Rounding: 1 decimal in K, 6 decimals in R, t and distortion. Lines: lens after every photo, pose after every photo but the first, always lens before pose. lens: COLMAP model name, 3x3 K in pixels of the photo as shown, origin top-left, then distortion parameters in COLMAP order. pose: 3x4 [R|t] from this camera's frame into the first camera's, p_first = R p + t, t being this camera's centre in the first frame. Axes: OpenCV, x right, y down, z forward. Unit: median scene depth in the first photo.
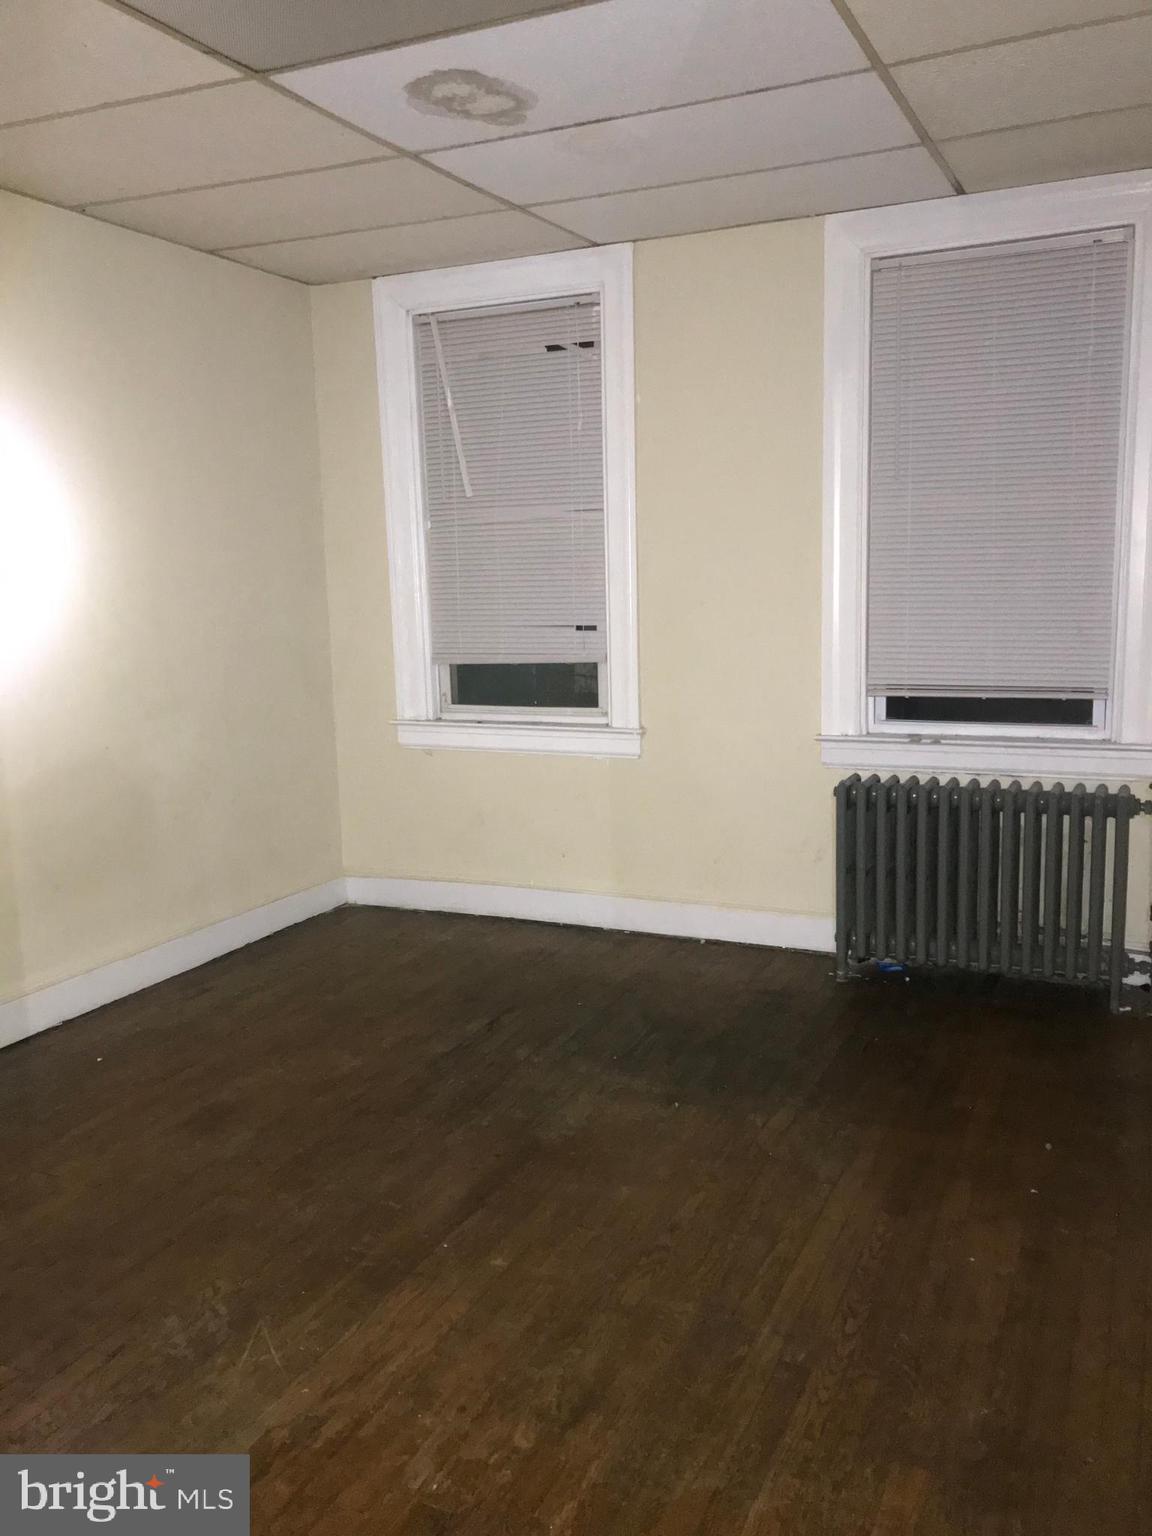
lens RADIAL K [[1251.4, 0, 576.0], [0, 1251.4, 768.0], [0, 0, 1]] dist [-0.002184, -0.002952]
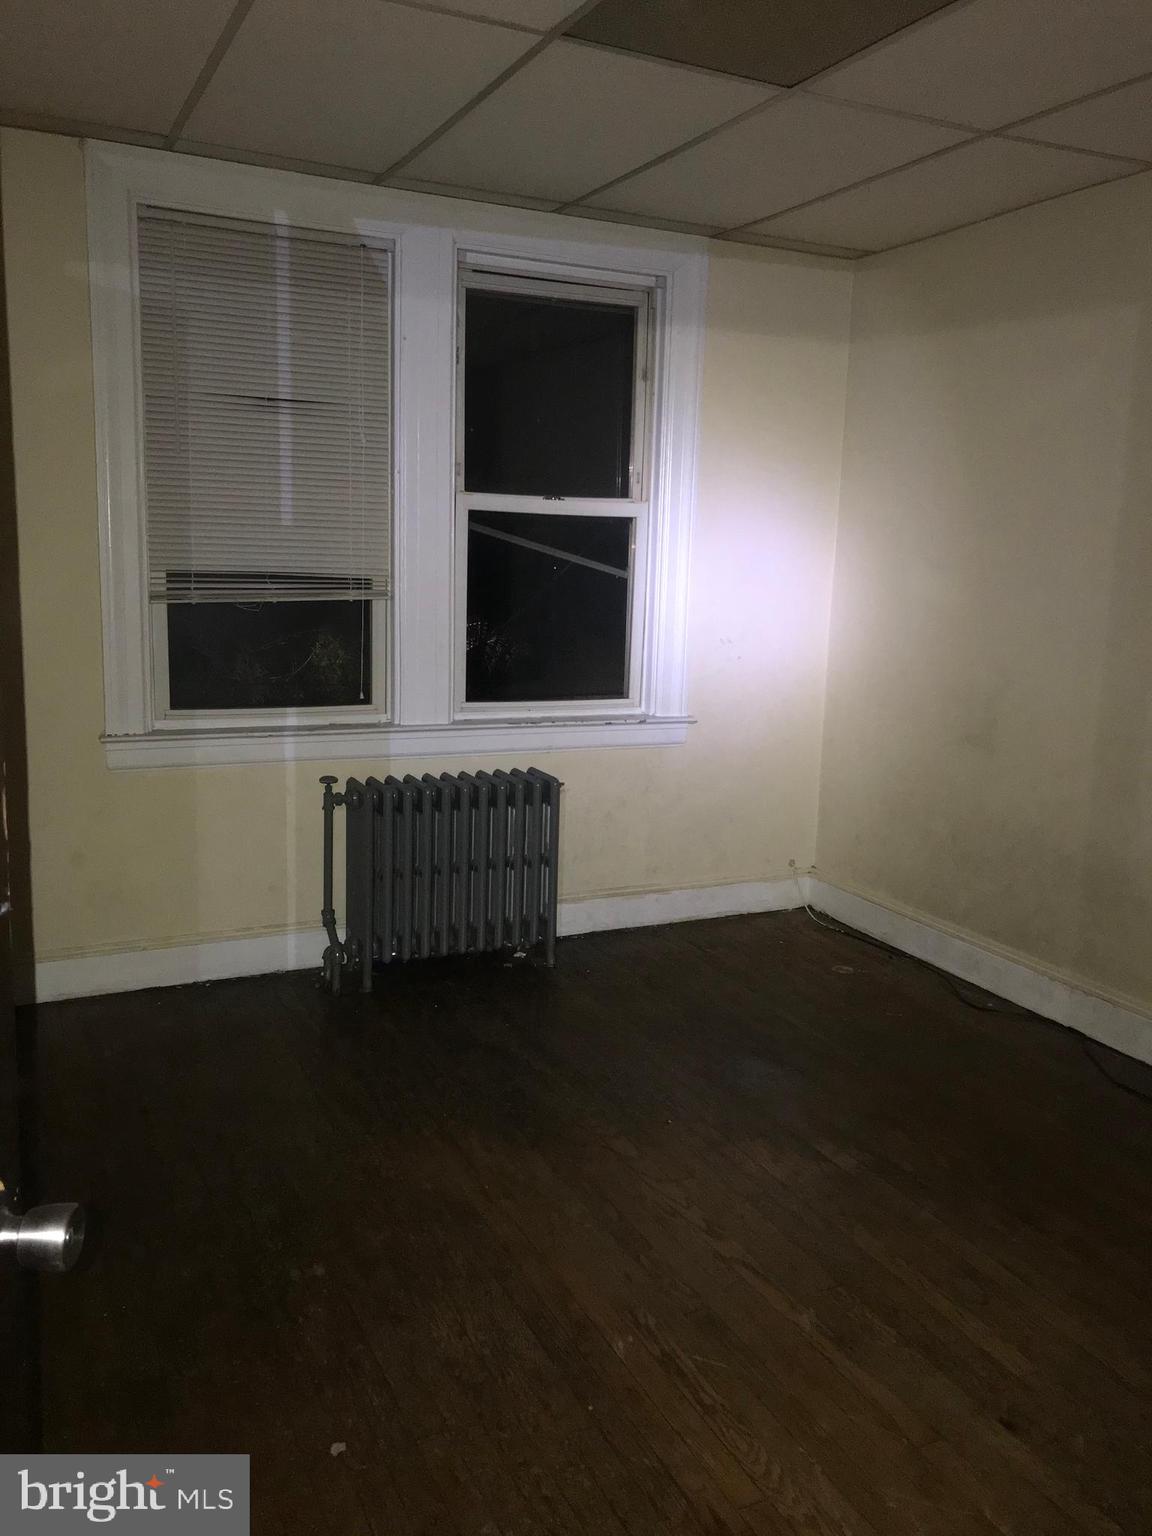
lens RADIAL K [[1257.1, 0, 576.0], [0, 1257.1, 768.0], [0, 0, 1]] dist [0.035114, -0.006713]
pose [[0.656026, -0.080742, 0.750407, -0.535706], [0.077780, 0.996200, 0.039192, -0.025510], [-0.750720, 0.032655, 0.659813, 0.280573]]
